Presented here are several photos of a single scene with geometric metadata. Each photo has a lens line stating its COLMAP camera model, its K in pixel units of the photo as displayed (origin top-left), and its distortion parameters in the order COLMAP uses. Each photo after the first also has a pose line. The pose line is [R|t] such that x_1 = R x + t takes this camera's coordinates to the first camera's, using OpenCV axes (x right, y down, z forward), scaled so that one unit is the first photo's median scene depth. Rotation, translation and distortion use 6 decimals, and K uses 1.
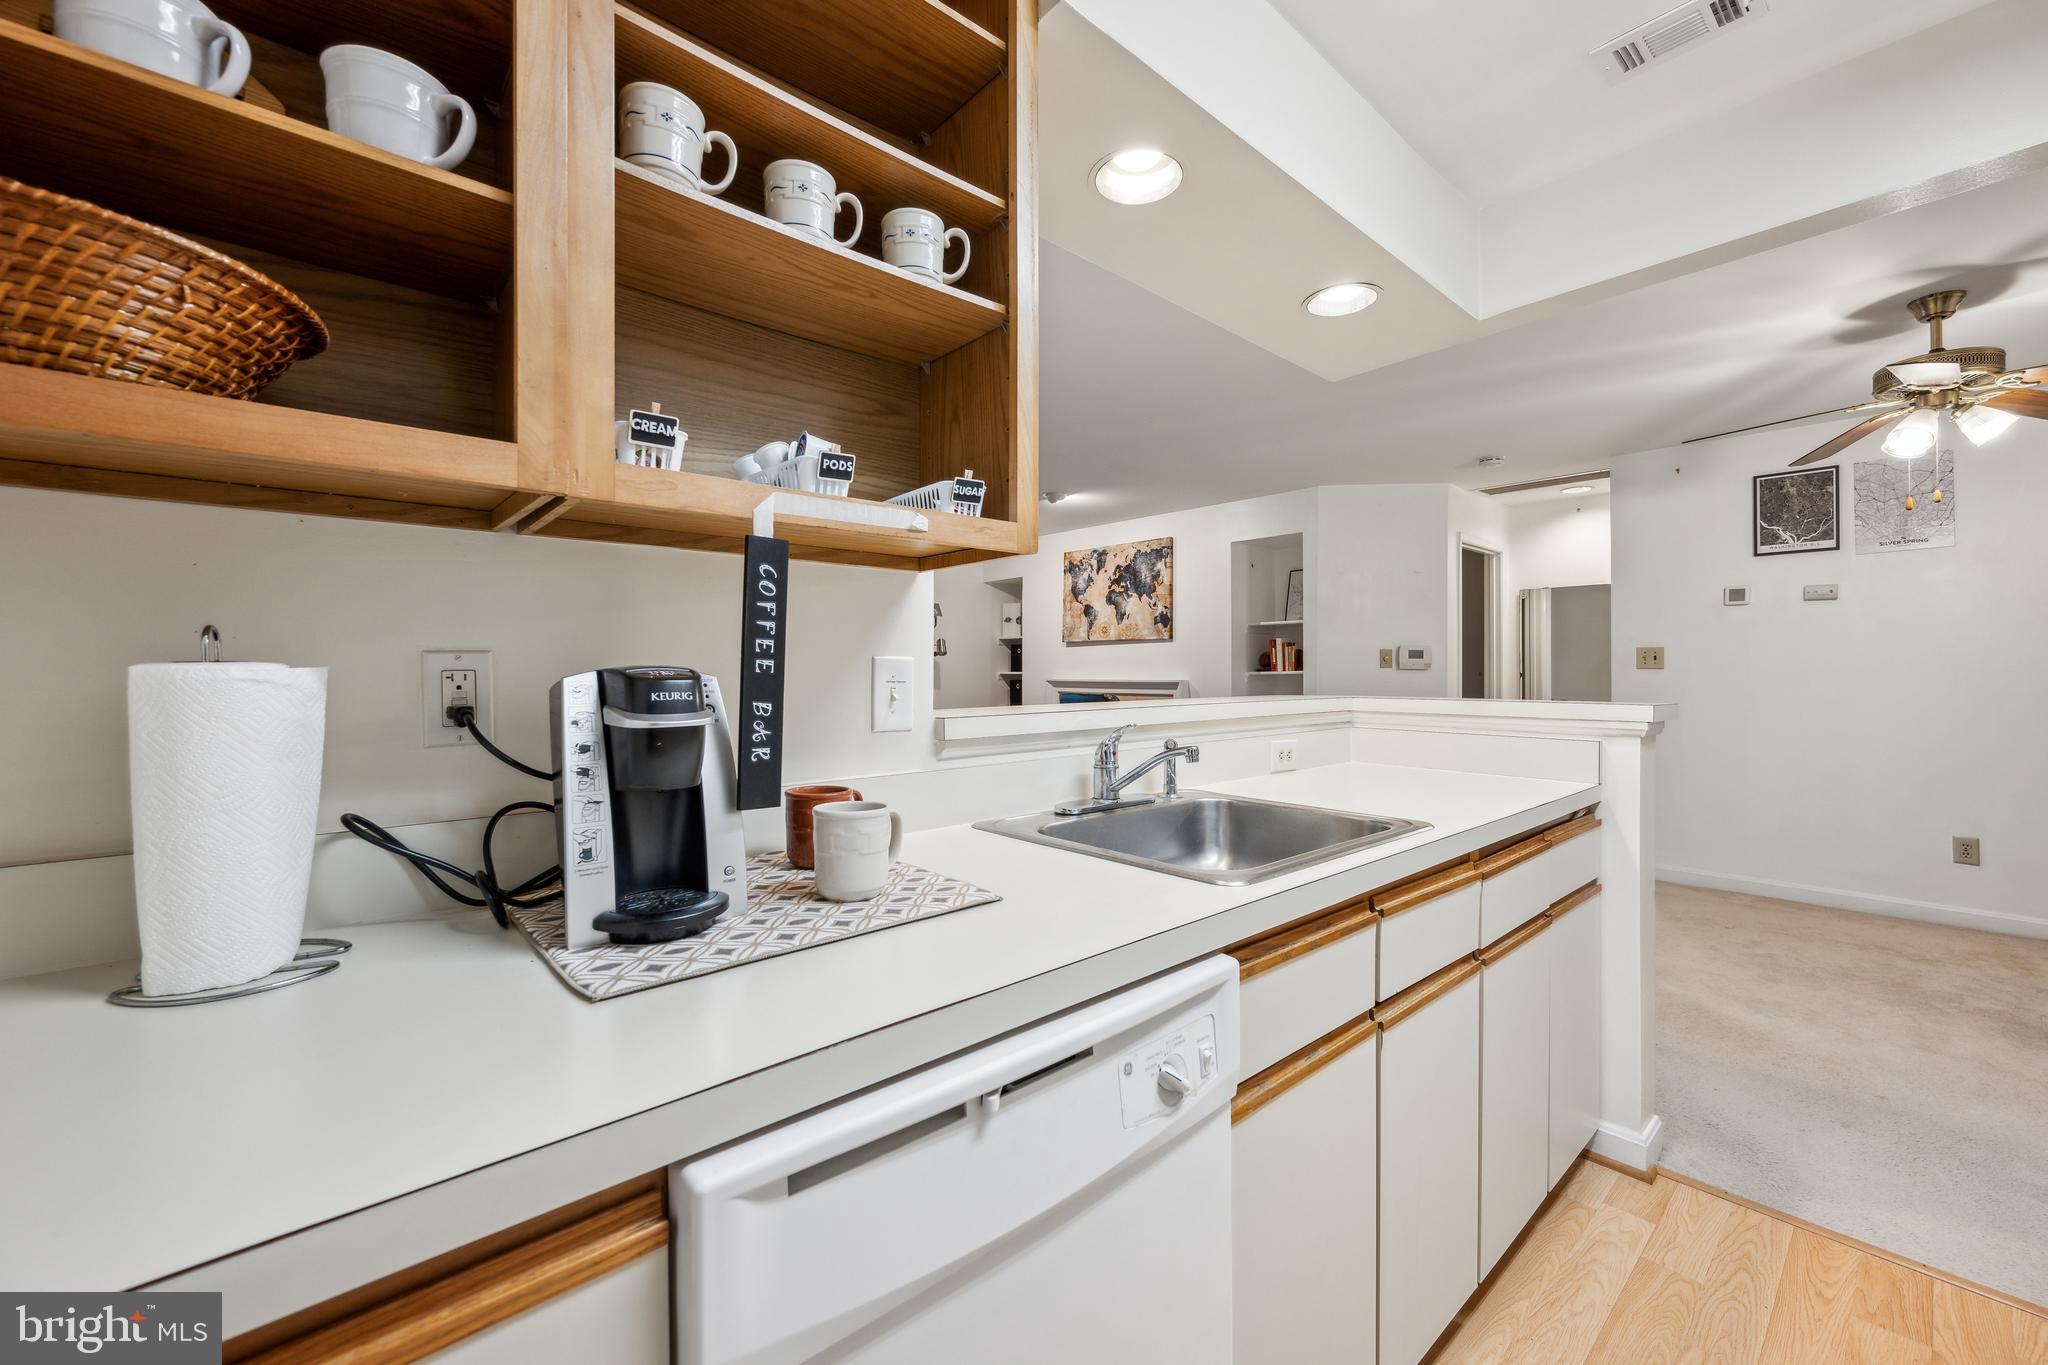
lens RADIAL K [[810.6, 0, 1025.4], [0, 810.6, 670.2], [0, 0, 1]] dist [-0.000192, -0.000040]
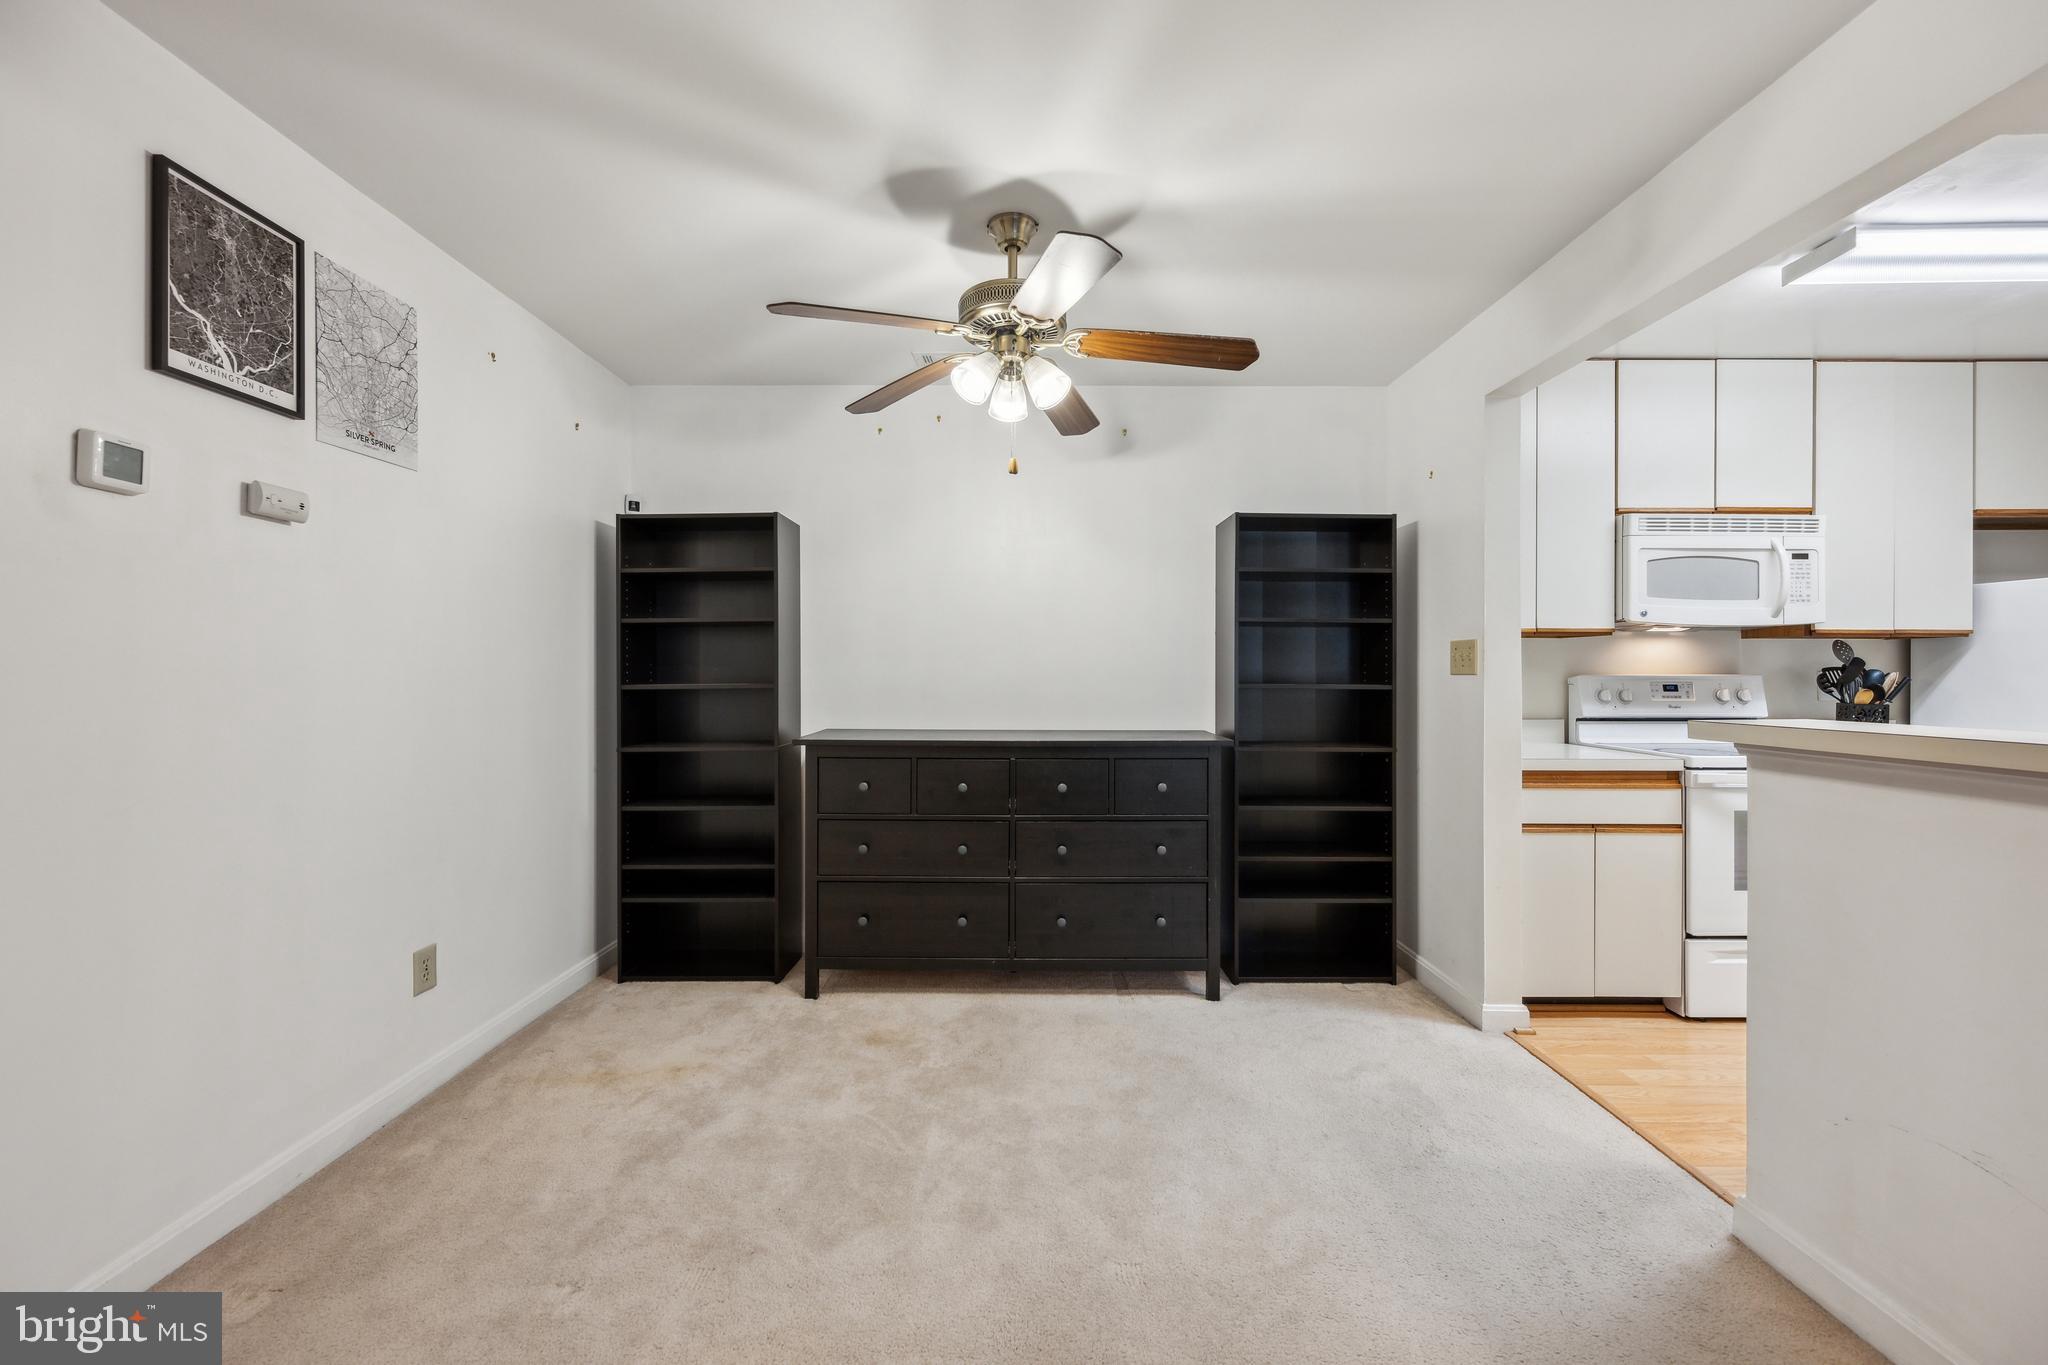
lens RADIAL K [[810.6, 0, 1027.4], [0, 810.6, 668.0], [0, 0, 1]] dist [-0.000192, -0.000040]
pose [[-0.743620, 0.003127, 0.668595, 0.351369], [-0.003796, 0.999953, -0.008898, -0.002356], [-0.668592, -0.009155, -0.743573, 0.991945]]
